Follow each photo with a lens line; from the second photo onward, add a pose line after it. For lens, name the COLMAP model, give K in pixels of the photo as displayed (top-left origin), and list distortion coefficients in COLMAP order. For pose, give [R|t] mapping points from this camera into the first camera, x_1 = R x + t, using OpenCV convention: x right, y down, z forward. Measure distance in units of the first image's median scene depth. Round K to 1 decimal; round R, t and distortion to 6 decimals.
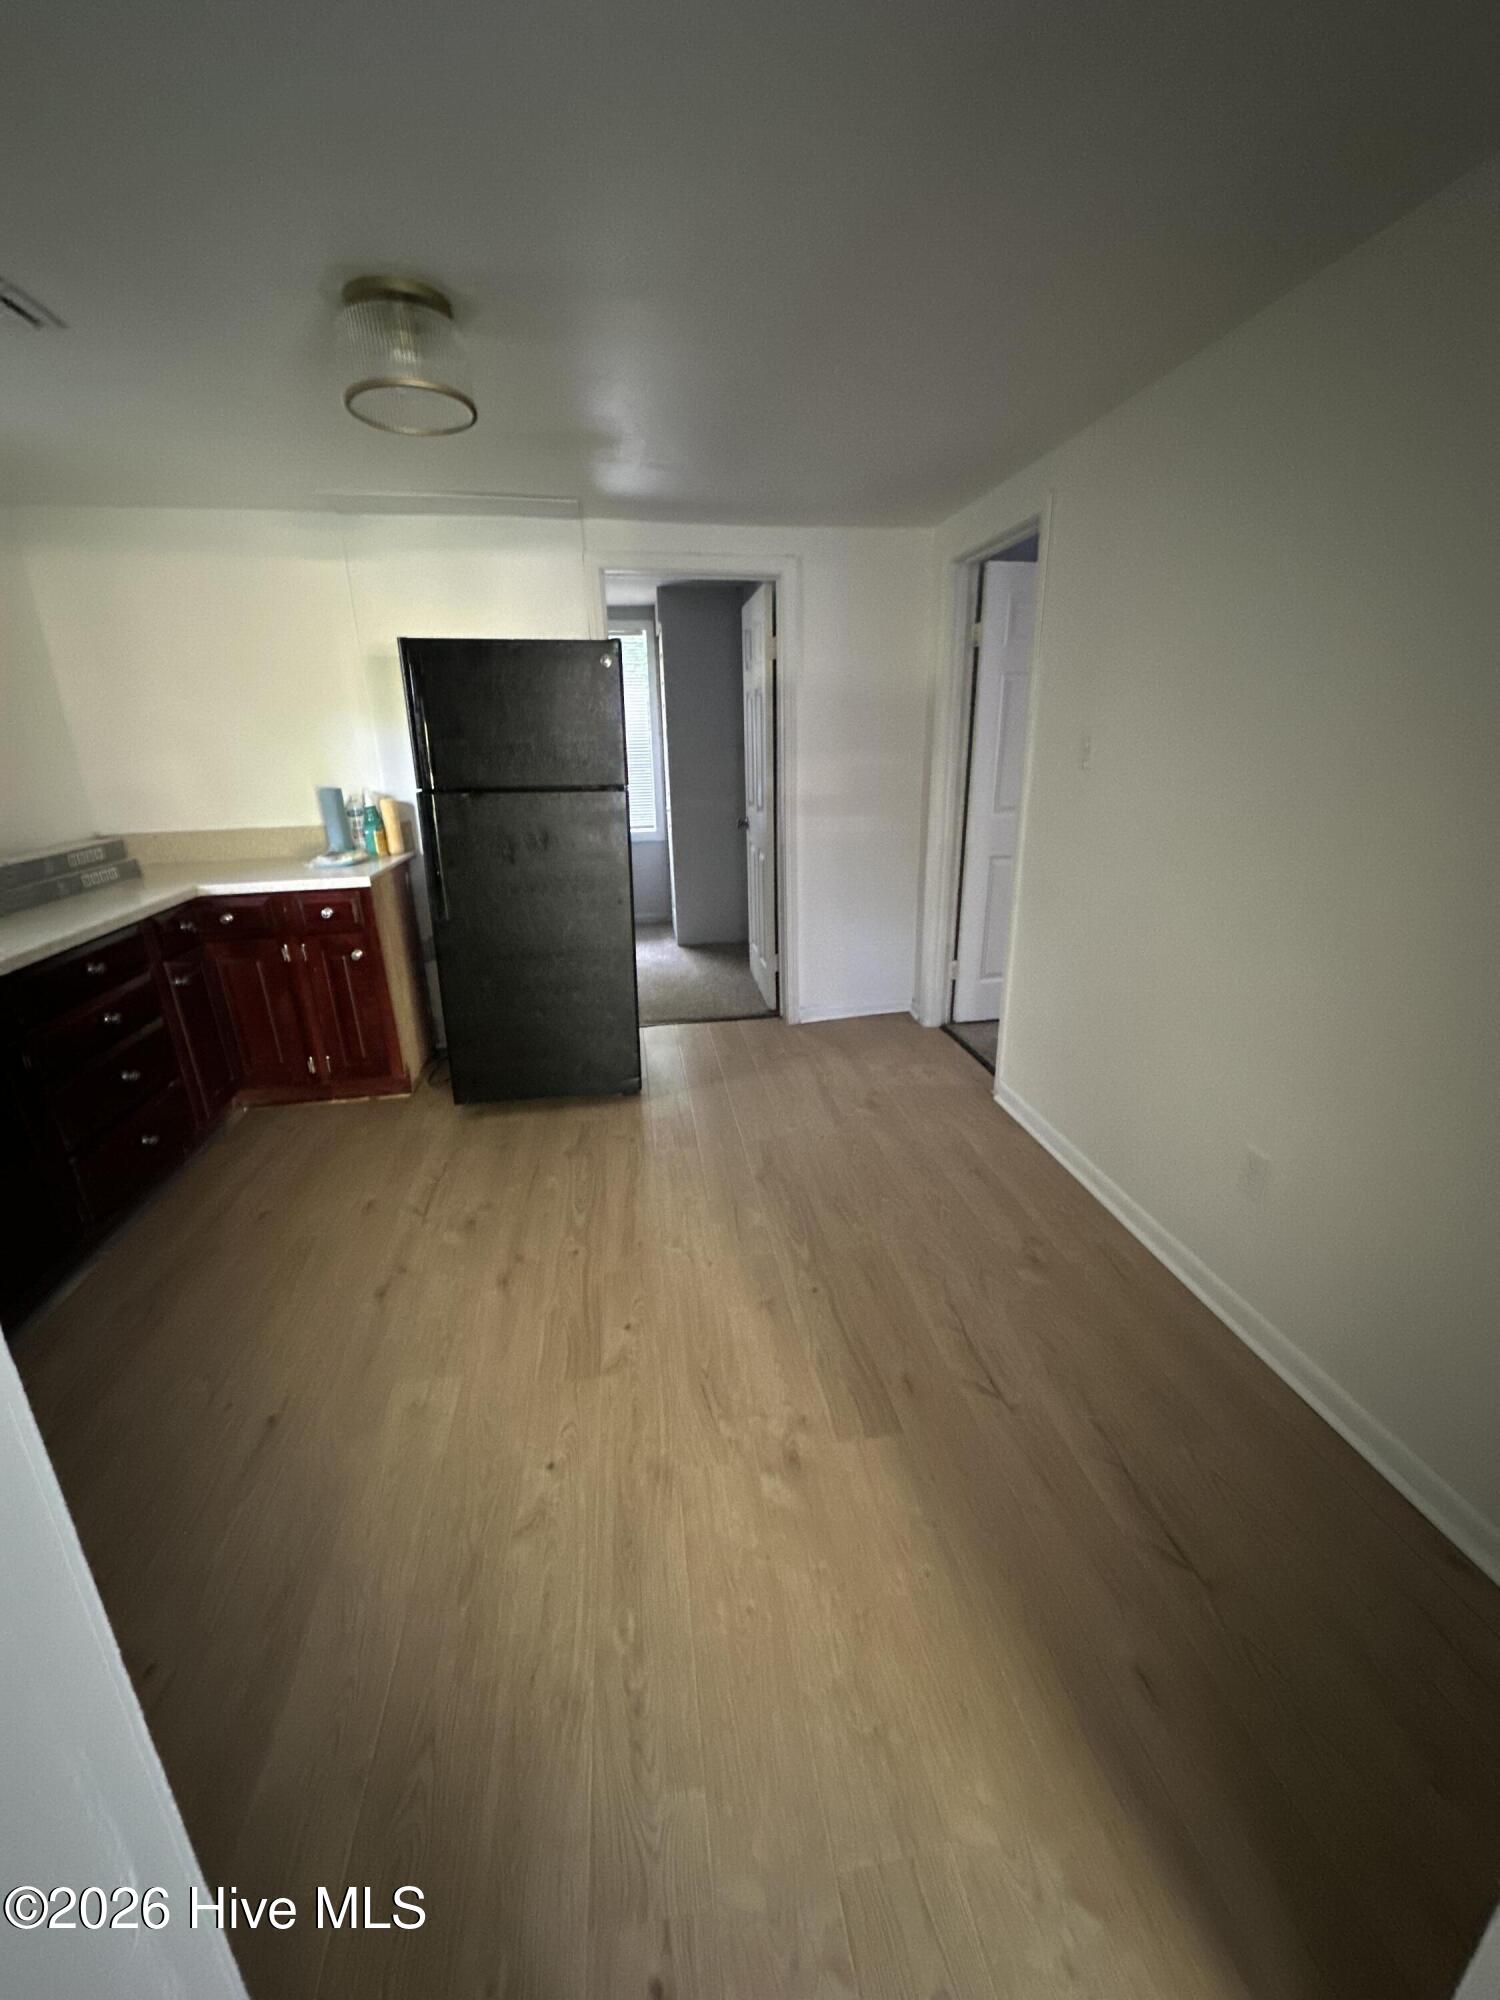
lens RADIAL K [[804.3, 0, 752.0], [0, 804.3, 995.3], [0, 0, 1]] dist [0.003993, 0.000365]
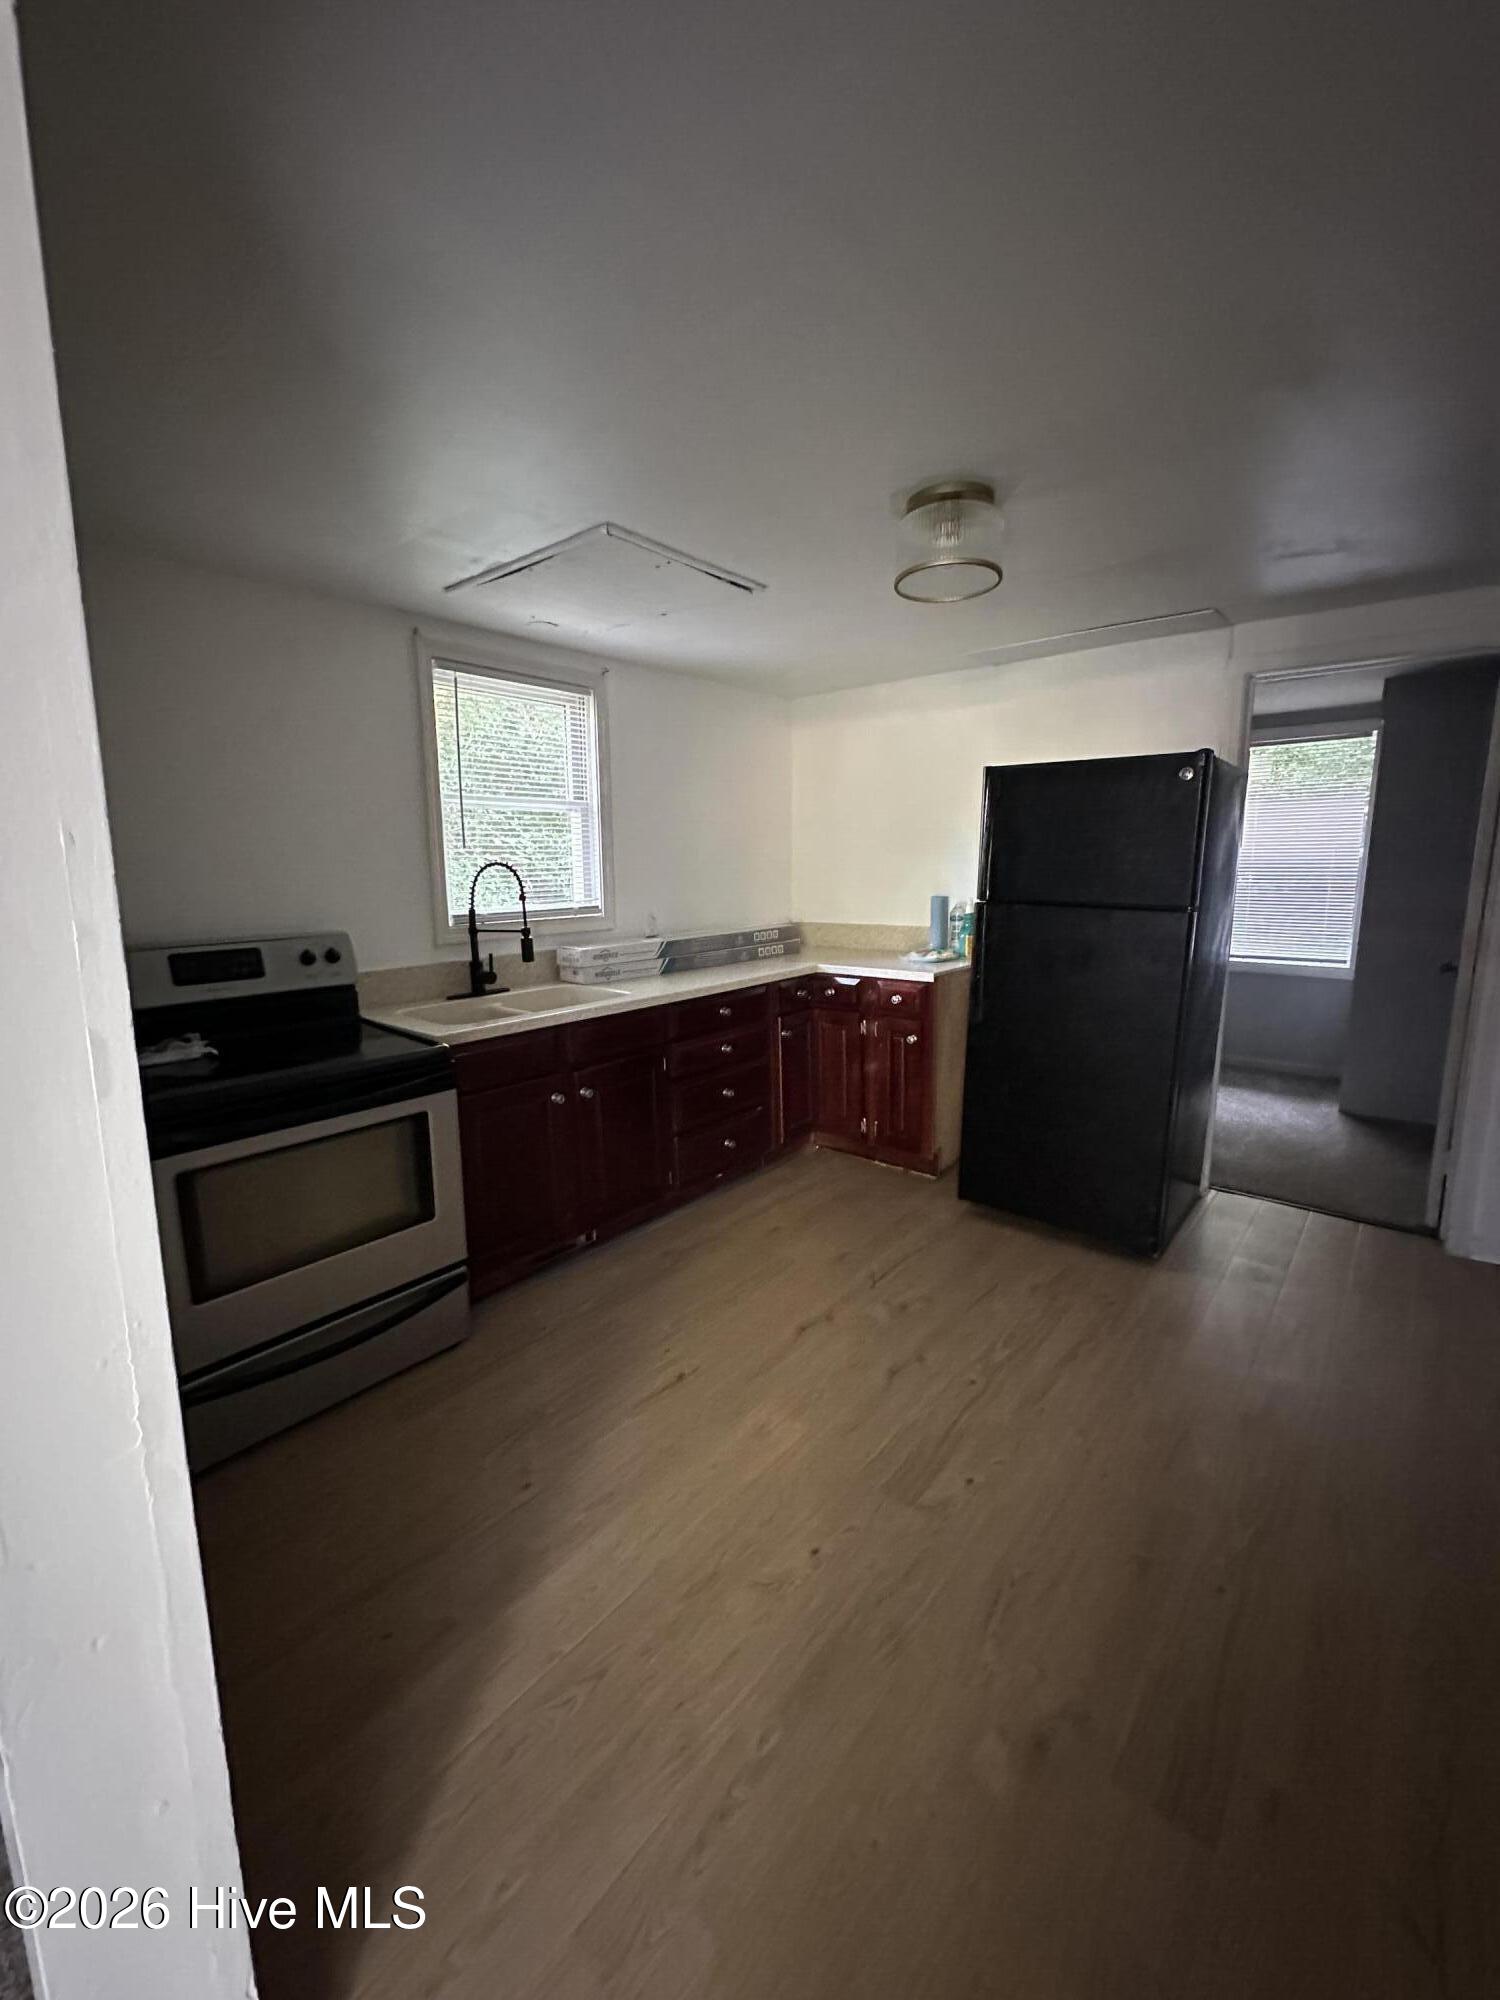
lens RADIAL K [[804.3, 0, 747.5], [0, 804.3, 997.2], [0, 0, 1]] dist [0.003993, 0.000365]
pose [[0.650706, 0.139732, -0.746363, 0.193978], [-0.238733, 0.970726, -0.026400, -0.023306], [0.720825, 0.195360, 0.665016, 0.073631]]
